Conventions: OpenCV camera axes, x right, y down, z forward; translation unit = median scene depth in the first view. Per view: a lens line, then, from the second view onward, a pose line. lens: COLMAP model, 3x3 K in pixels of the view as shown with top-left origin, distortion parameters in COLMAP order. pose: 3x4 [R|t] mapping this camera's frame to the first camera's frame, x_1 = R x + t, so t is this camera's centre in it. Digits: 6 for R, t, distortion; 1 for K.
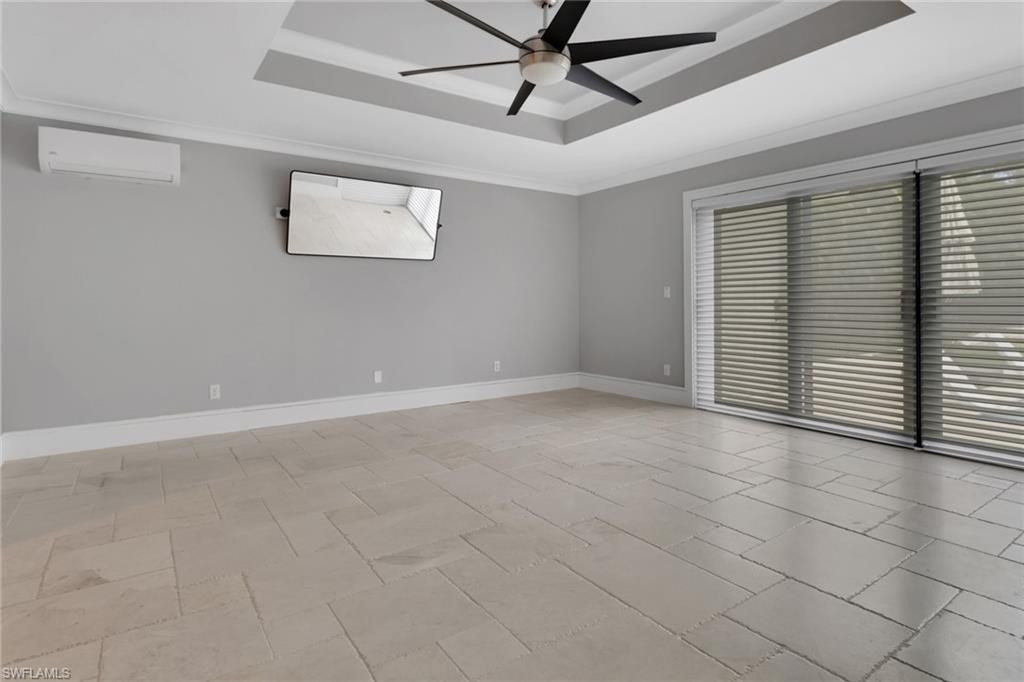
lens RADIAL K [[522.5, 0, 512.0], [0, 522.5, 341.0], [0, 0, 1]] dist [-0.004704, -0.001379]
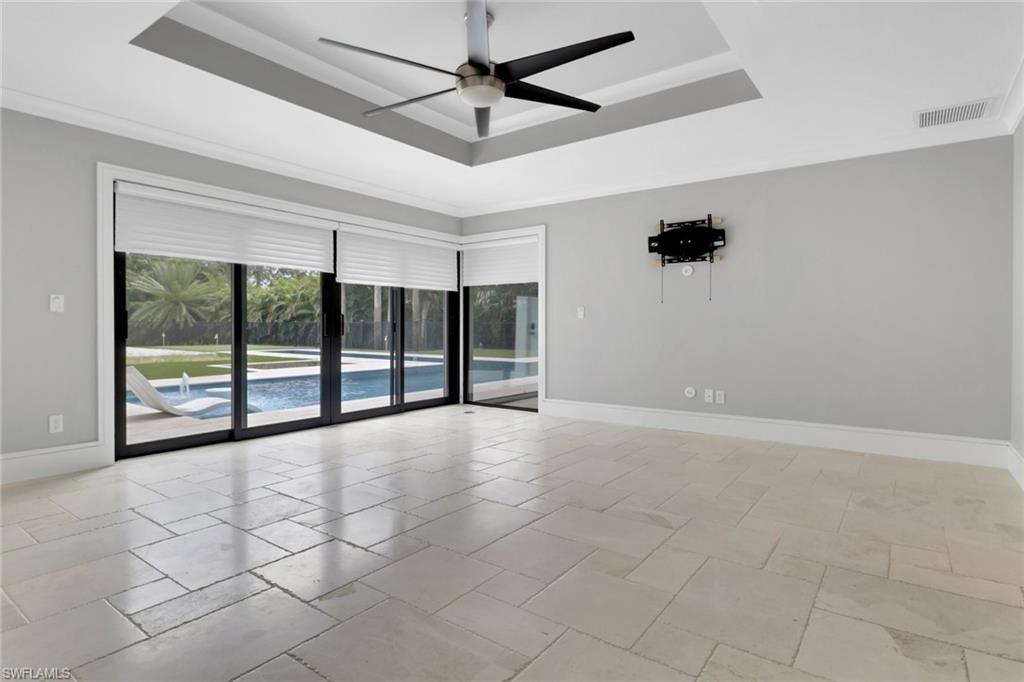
lens RADIAL K [[543.7, 0, 519.4], [0, 543.7, 329.0], [0, 0, 1]] dist [0.003433, -0.000297]
pose [[-0.327742, -0.002078, 0.944765, -1.266599], [0.069915, 0.997202, 0.026447, -0.094085], [-0.942177, 0.074721, -0.326680, 1.619124]]
